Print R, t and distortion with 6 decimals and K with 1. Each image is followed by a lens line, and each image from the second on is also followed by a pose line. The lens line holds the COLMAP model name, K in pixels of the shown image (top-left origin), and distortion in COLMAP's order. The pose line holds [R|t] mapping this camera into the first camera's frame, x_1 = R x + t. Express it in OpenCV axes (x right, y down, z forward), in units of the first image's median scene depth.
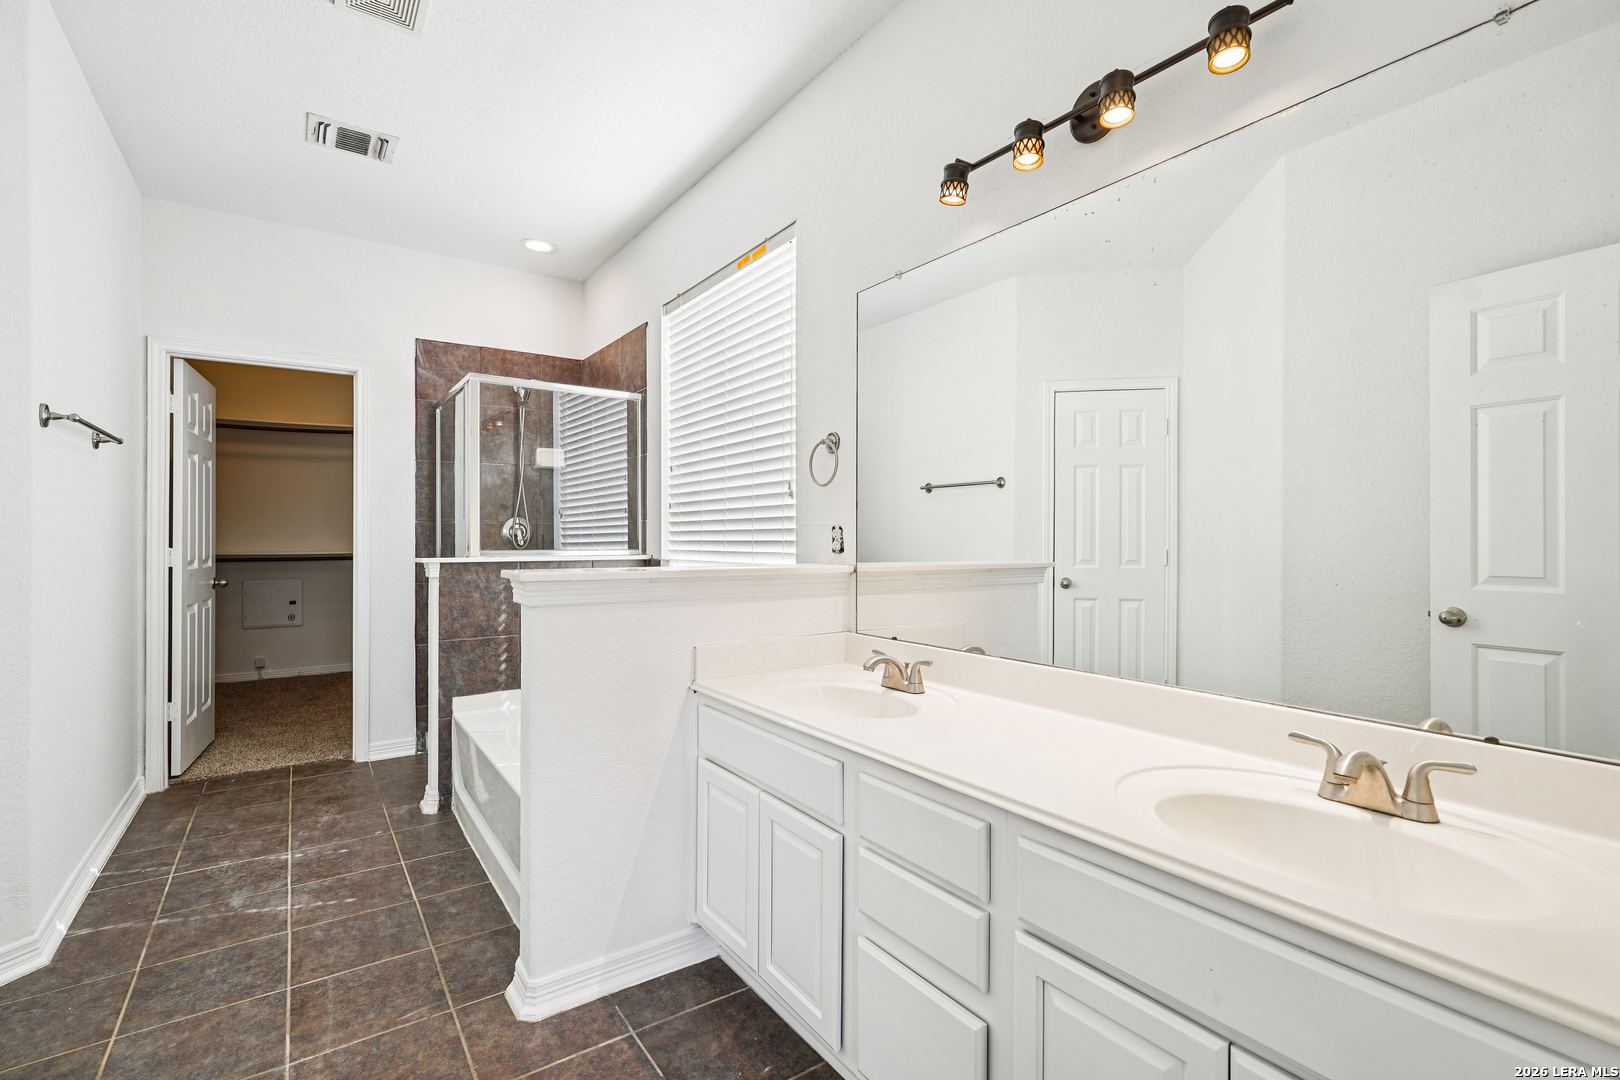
lens RADIAL K [[741.0, 0, 810.0], [0, 741.0, 540.0], [0, 0, 1]] dist [-0.001756, -0.000083]
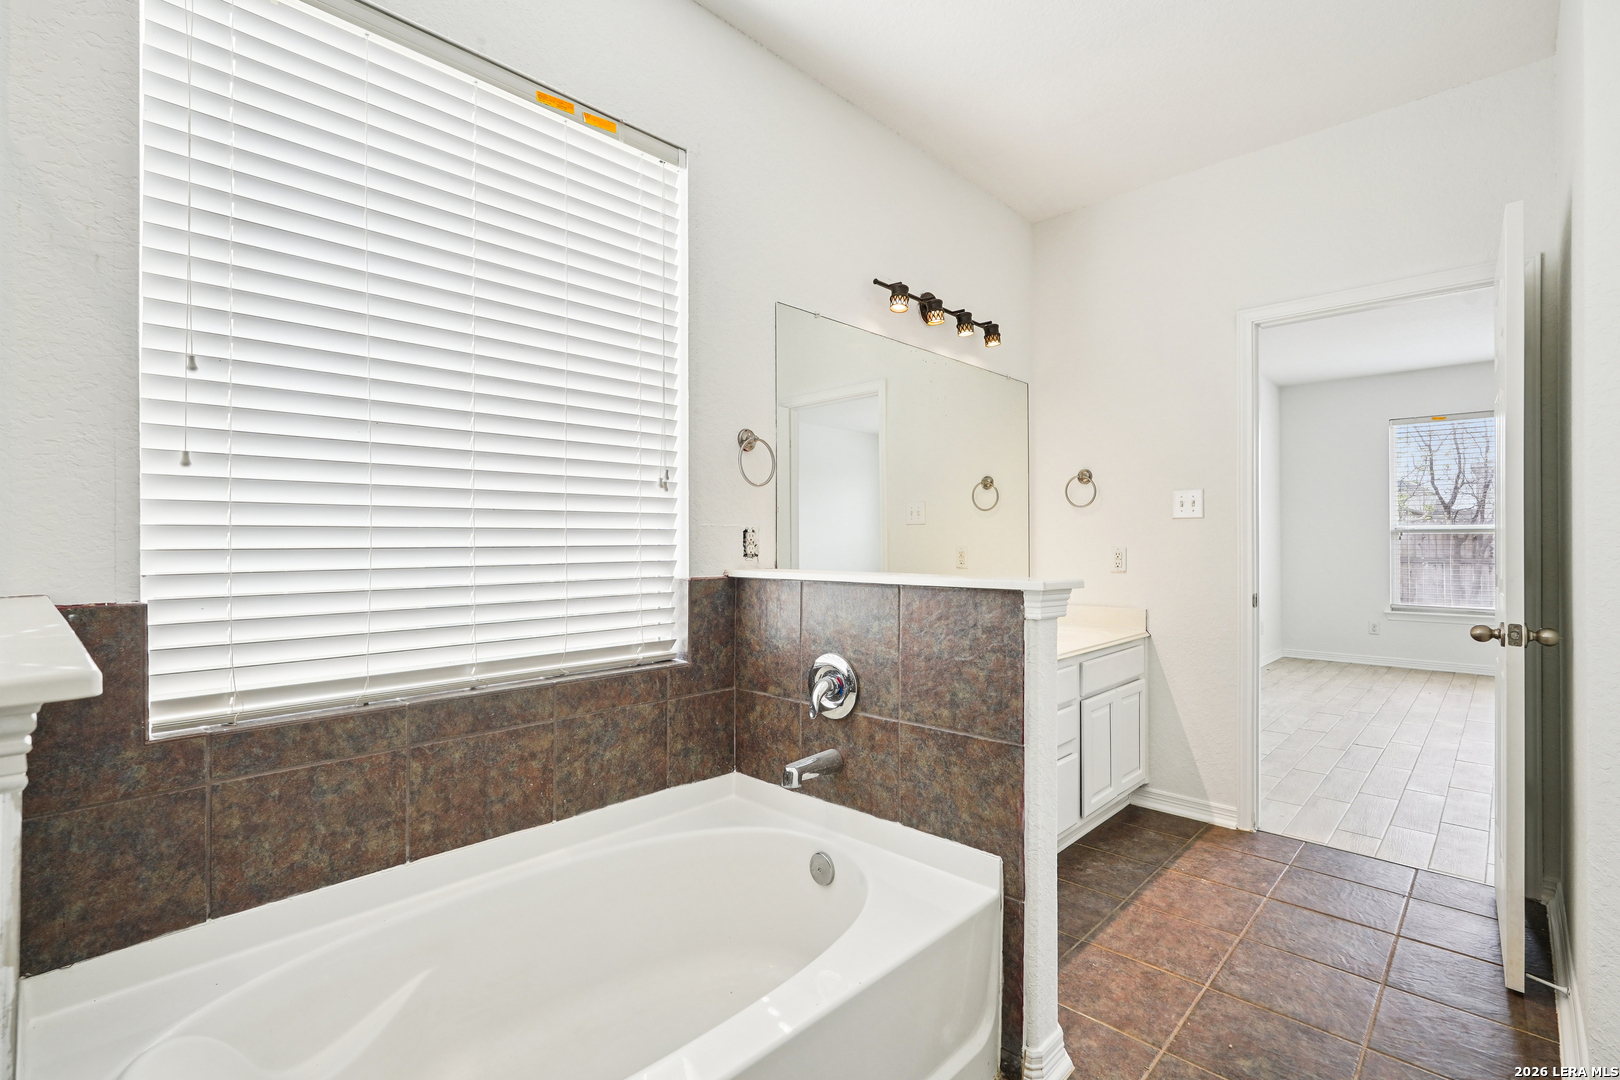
lens RADIAL K [[741.0, 0, 810.0], [0, 741.0, 540.0], [0, 0, 1]] dist [-0.001756, -0.000083]
pose [[-0.200563, 0.000644, 0.979681, -0.945454], [0.003062, 0.999995, -0.000030, -0.004546], [-0.979676, 0.002994, -0.200564, 1.157702]]
